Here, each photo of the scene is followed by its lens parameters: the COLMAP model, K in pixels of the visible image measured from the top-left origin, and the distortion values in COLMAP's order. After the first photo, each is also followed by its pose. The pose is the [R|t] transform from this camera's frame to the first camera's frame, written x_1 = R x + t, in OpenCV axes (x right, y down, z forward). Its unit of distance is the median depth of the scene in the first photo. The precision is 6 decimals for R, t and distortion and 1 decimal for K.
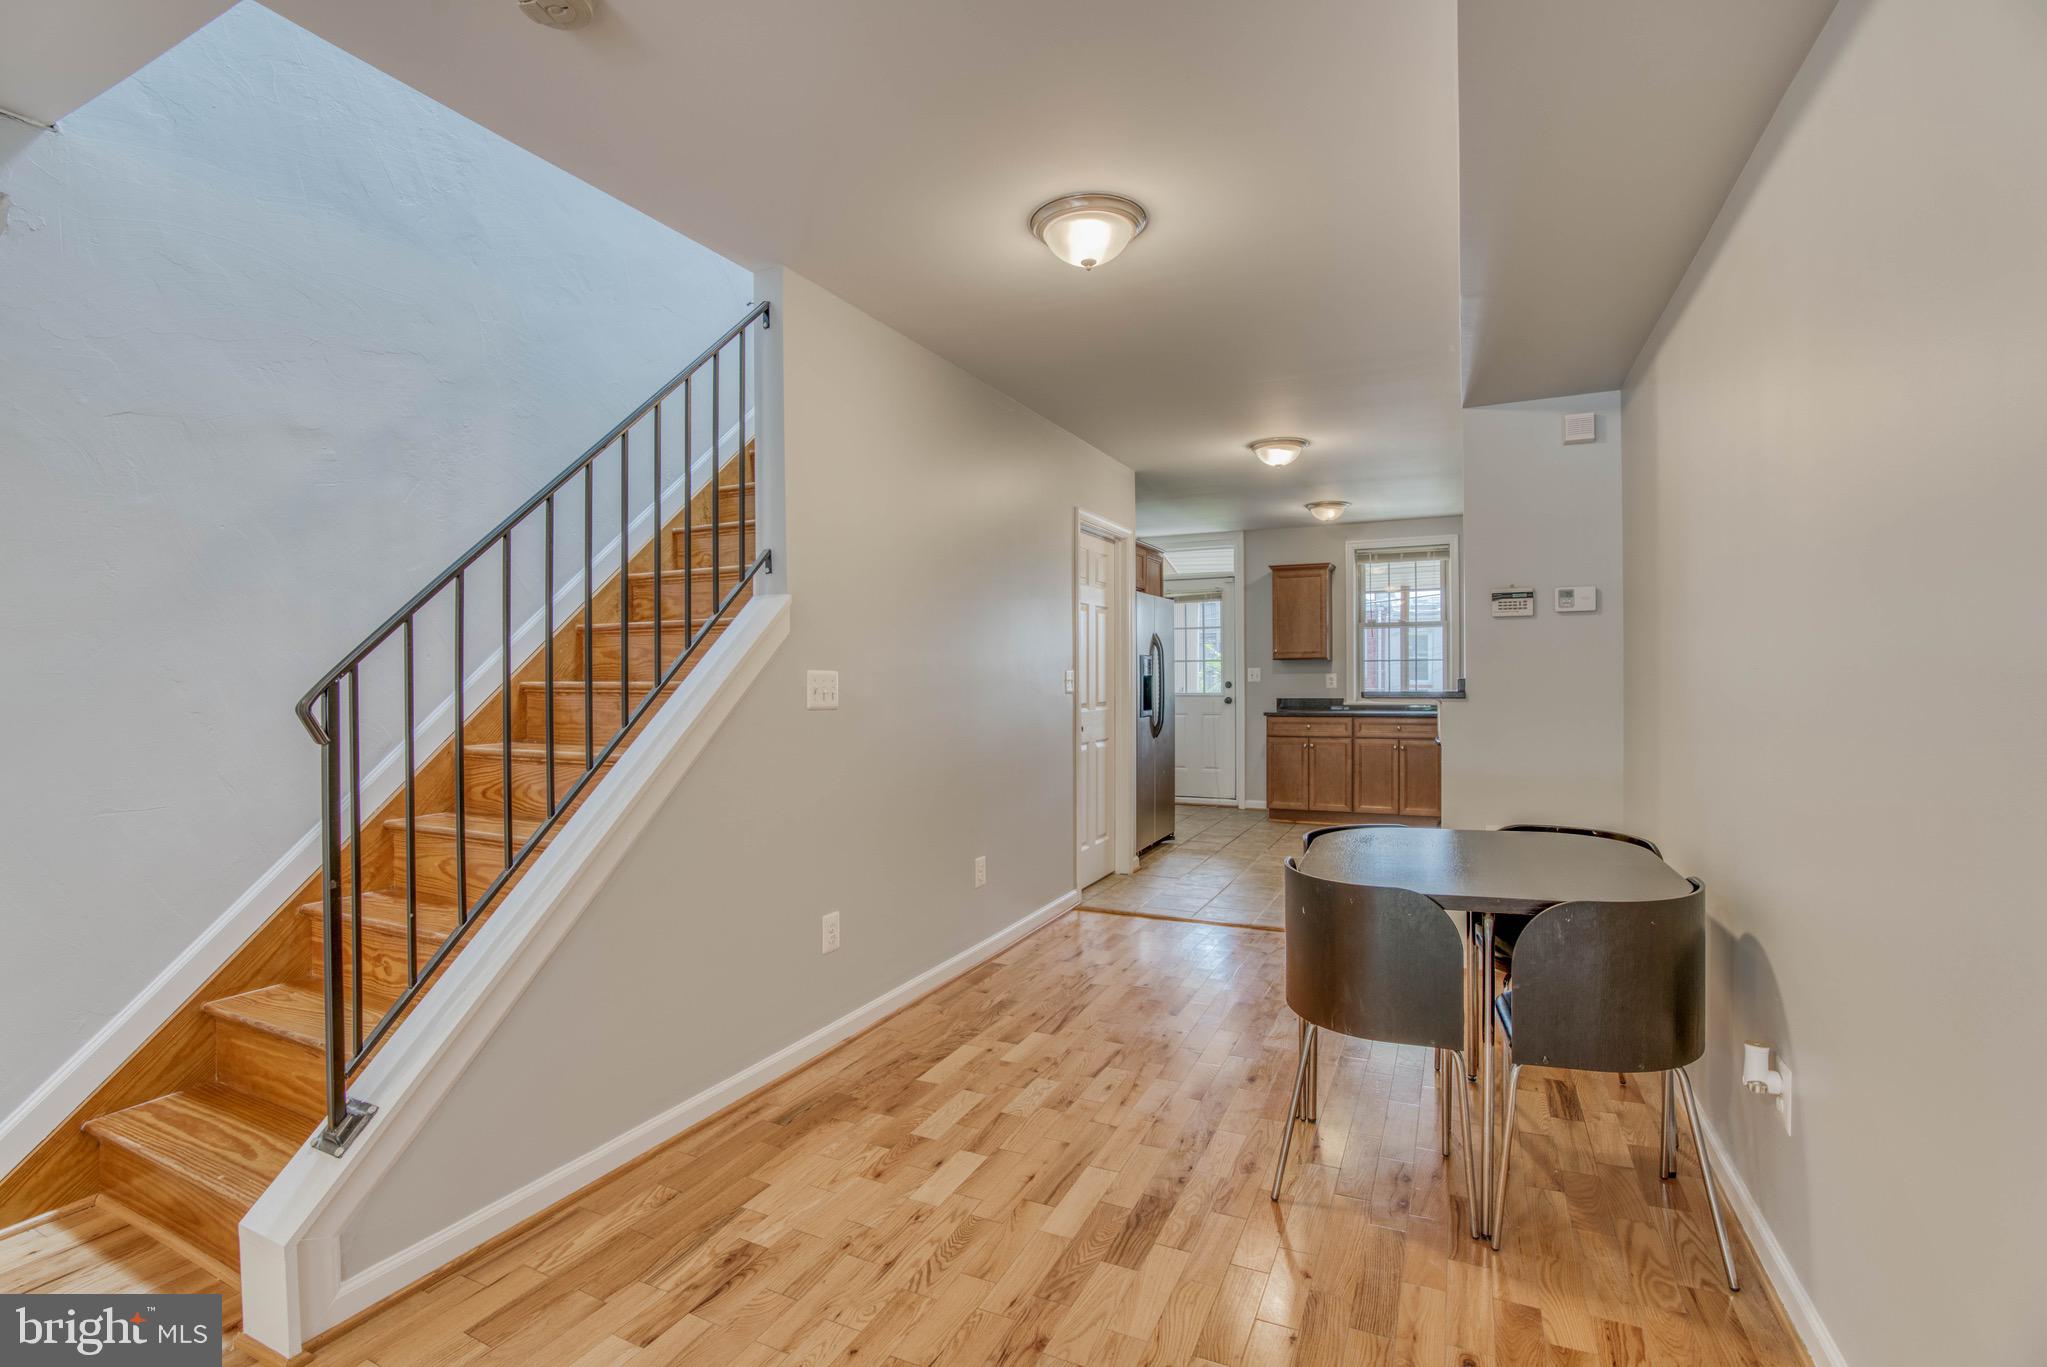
lens RADIAL K [[938.3, 0, 1010.4], [0, 938.3, 689.6], [0, 0, 1]] dist [-0.068561, 0.026875]
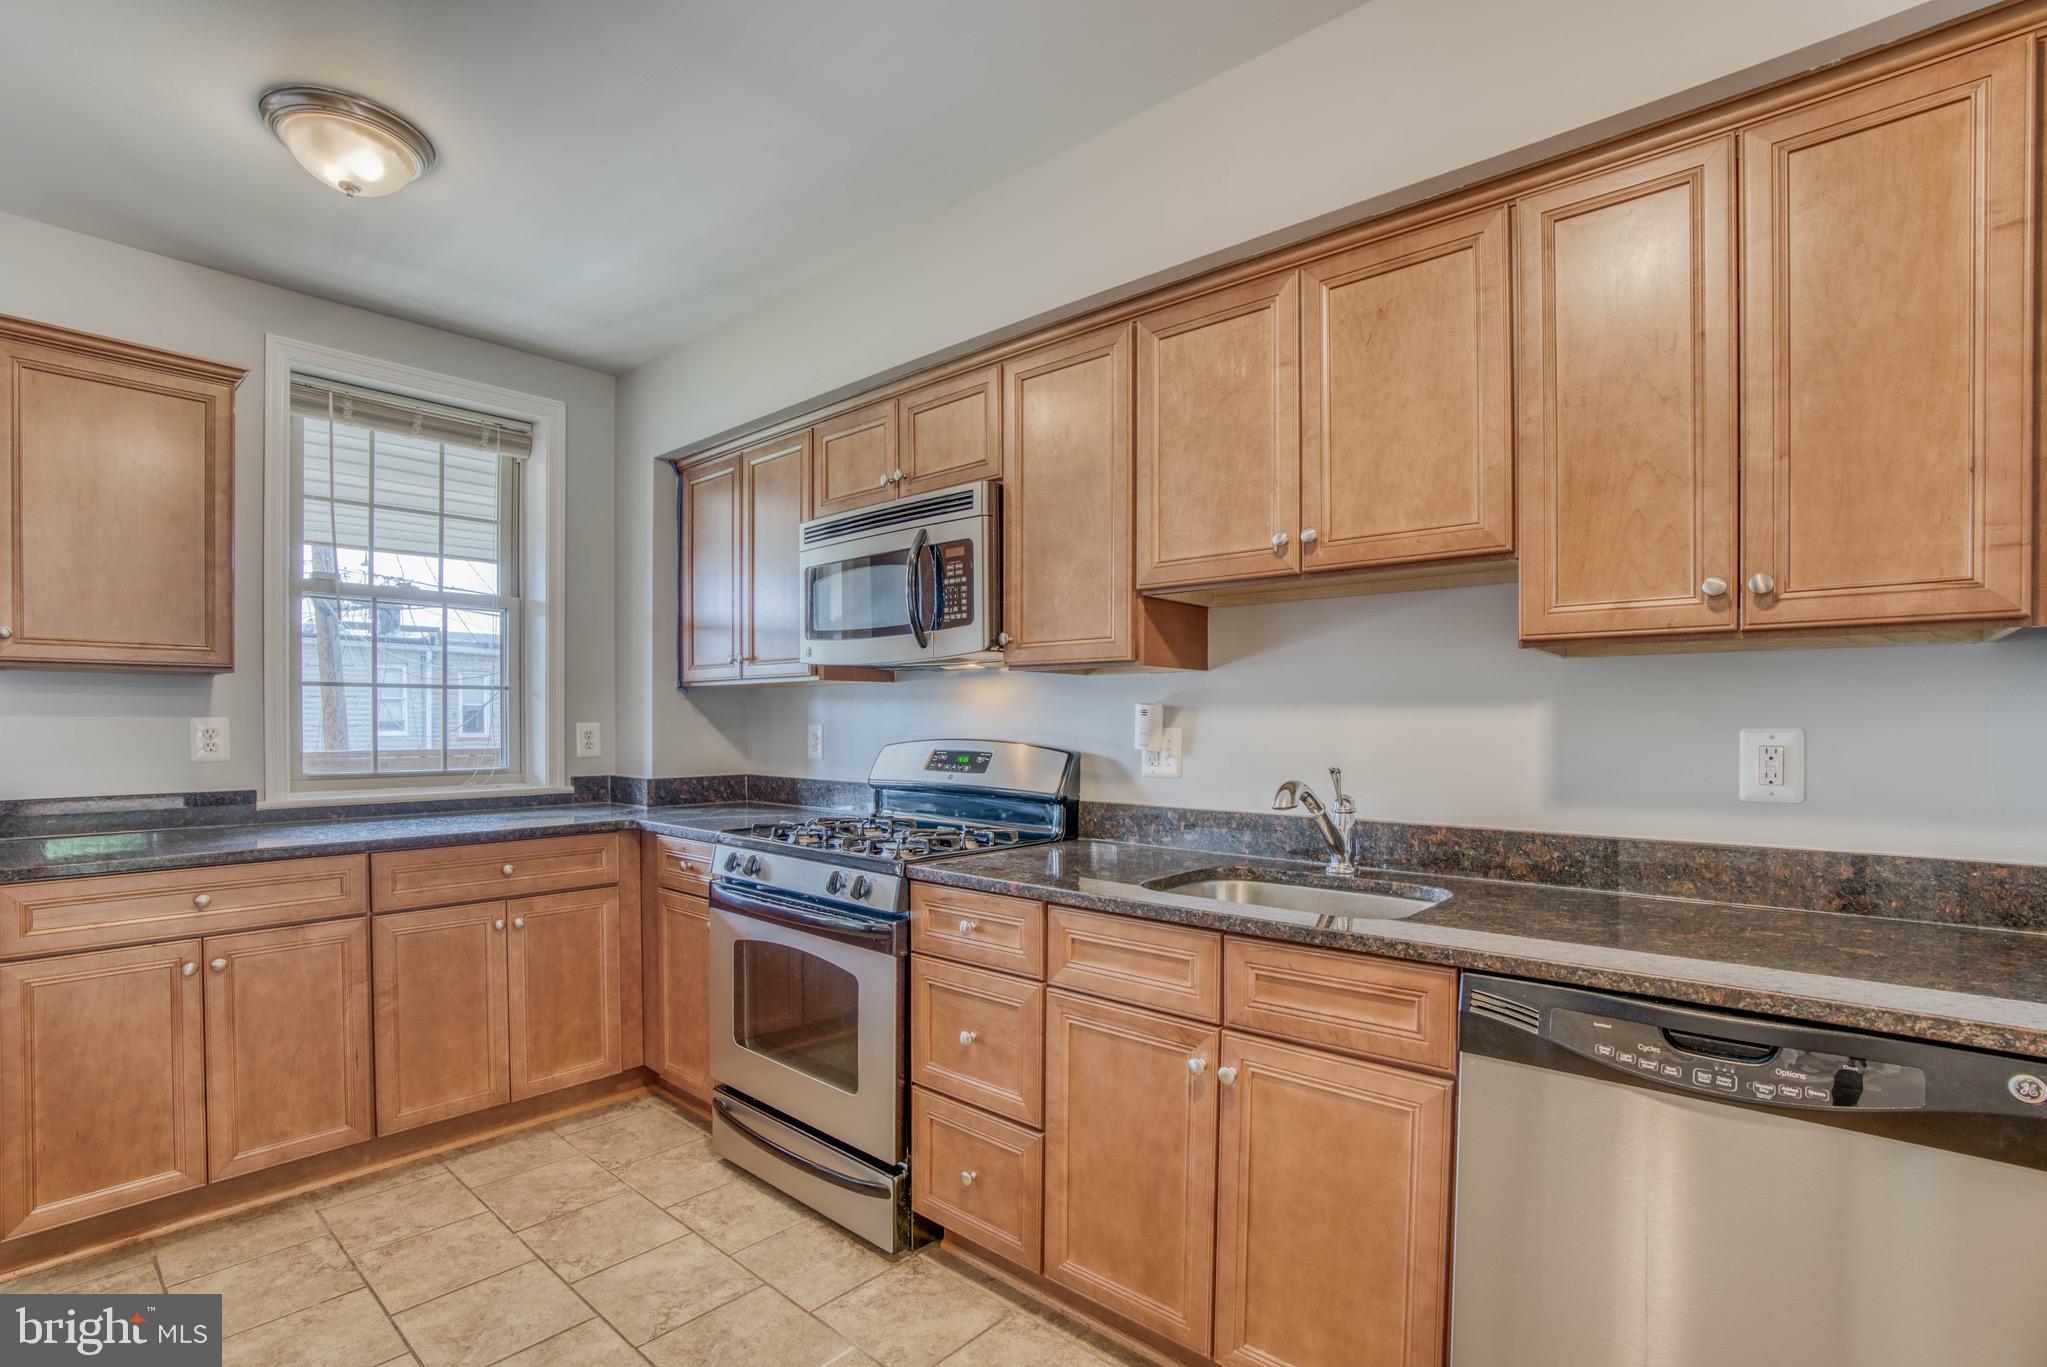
lens RADIAL K [[943.6, 0, 1024.5], [0, 943.6, 733.4], [0, 0, 1]] dist [-0.076285, 0.027970]
pose [[0.254110, -0.003451, 0.967169, 0.141086], [0.006633, 0.999976, 0.001826, -0.012791], [-0.967152, 0.005951, 0.254127, 0.831000]]
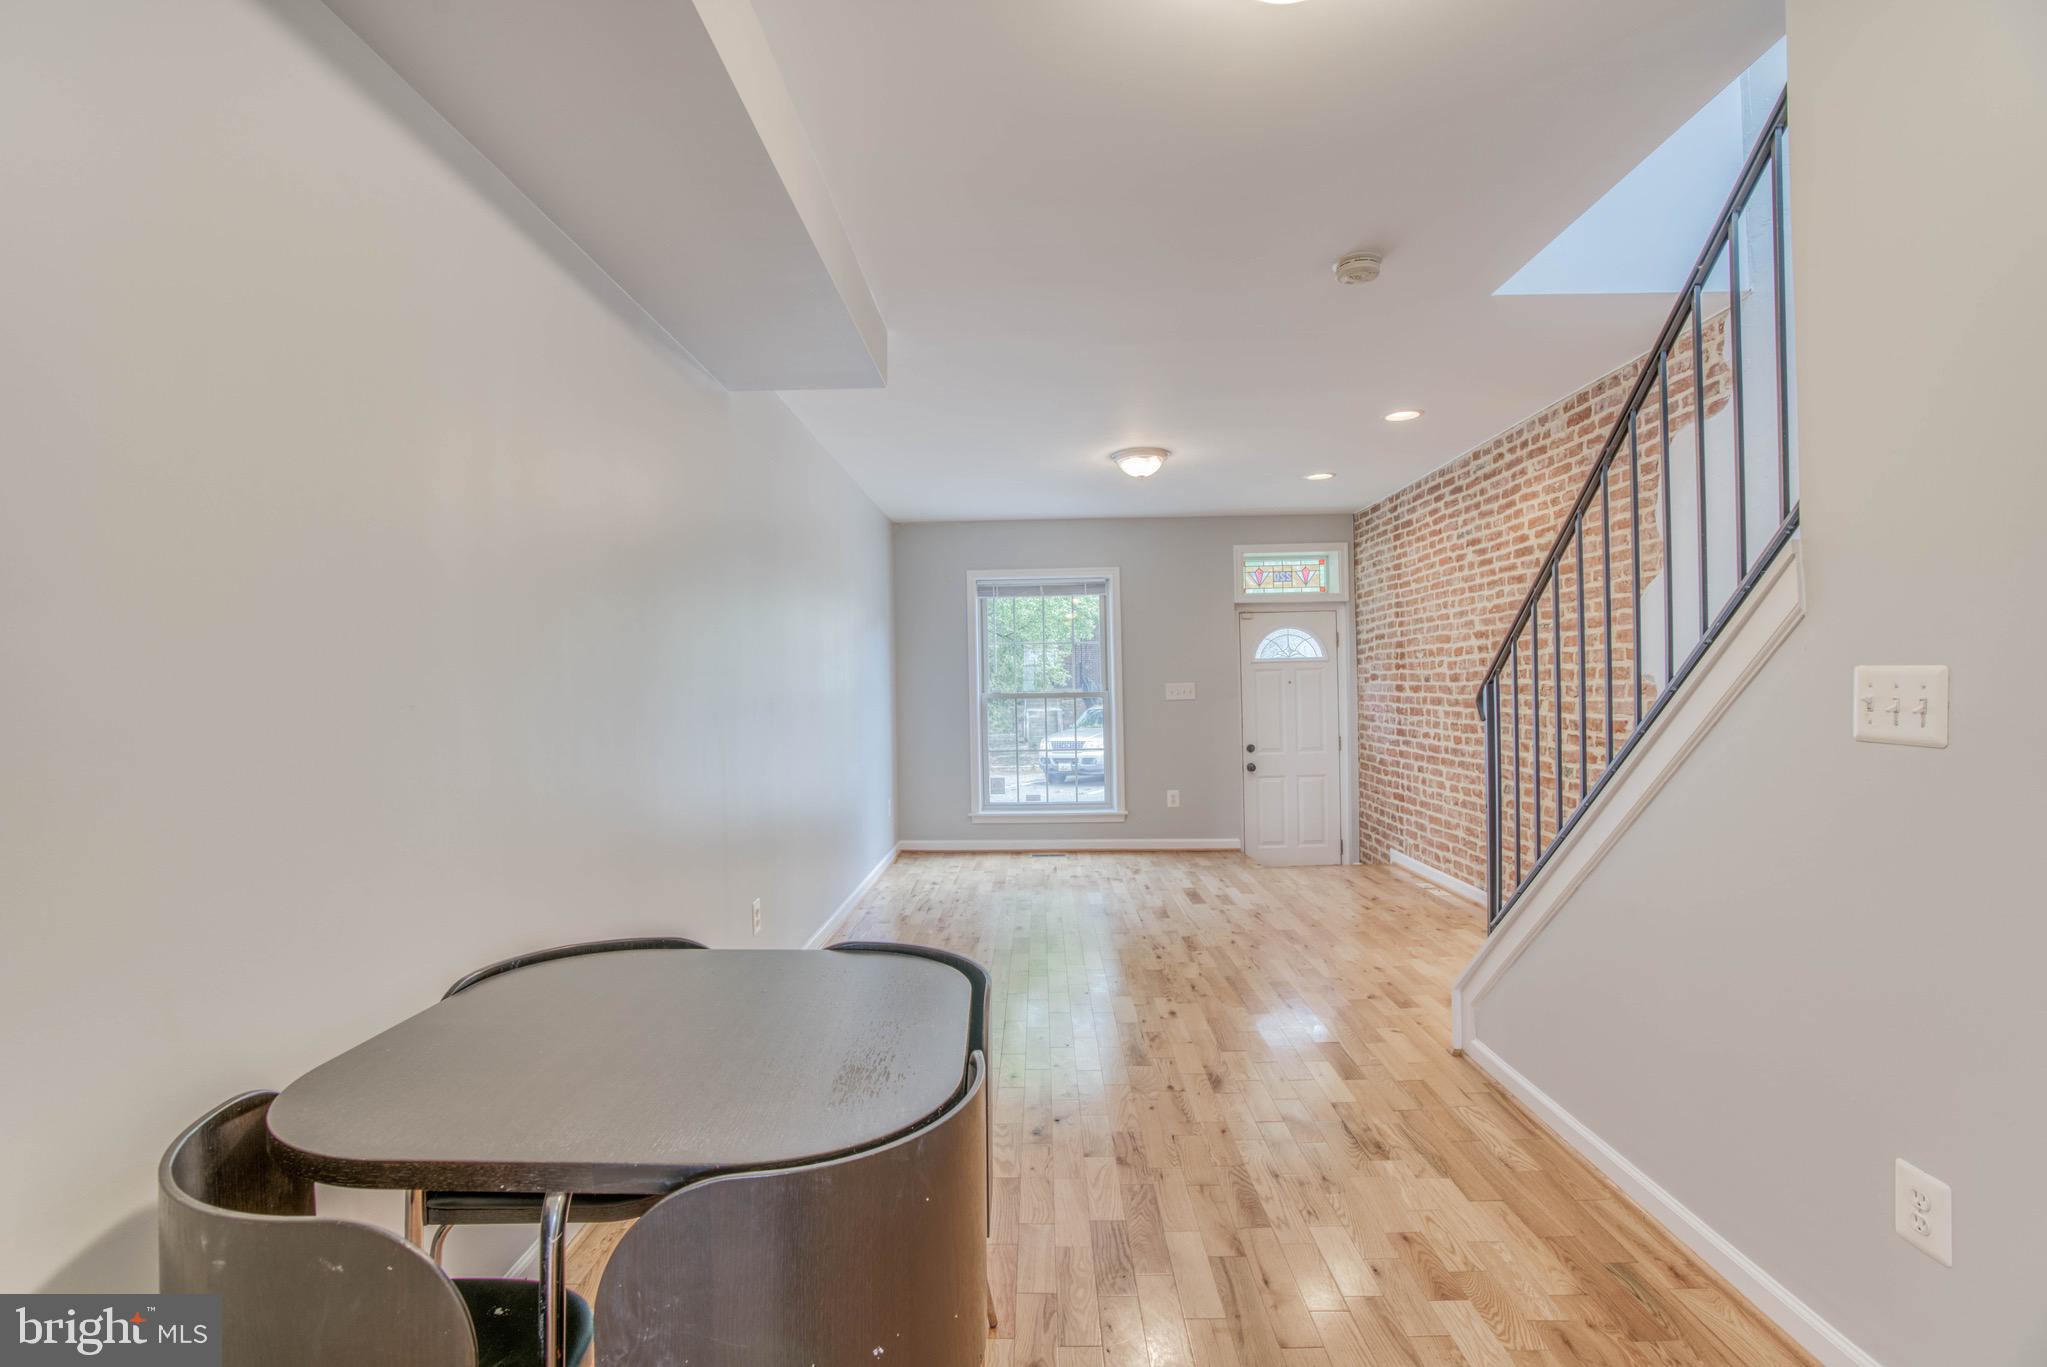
lens RADIAL K [[938.3, 0, 1010.4], [0, 938.3, 689.6], [0, 0, 1]] dist [-0.068561, 0.026875]
pose [[-0.910959, 0.024559, -0.411765, 0.208755], [0.020355, 0.999686, 0.014591, -0.012010], [0.411994, 0.004911, -0.911173, 0.609752]]
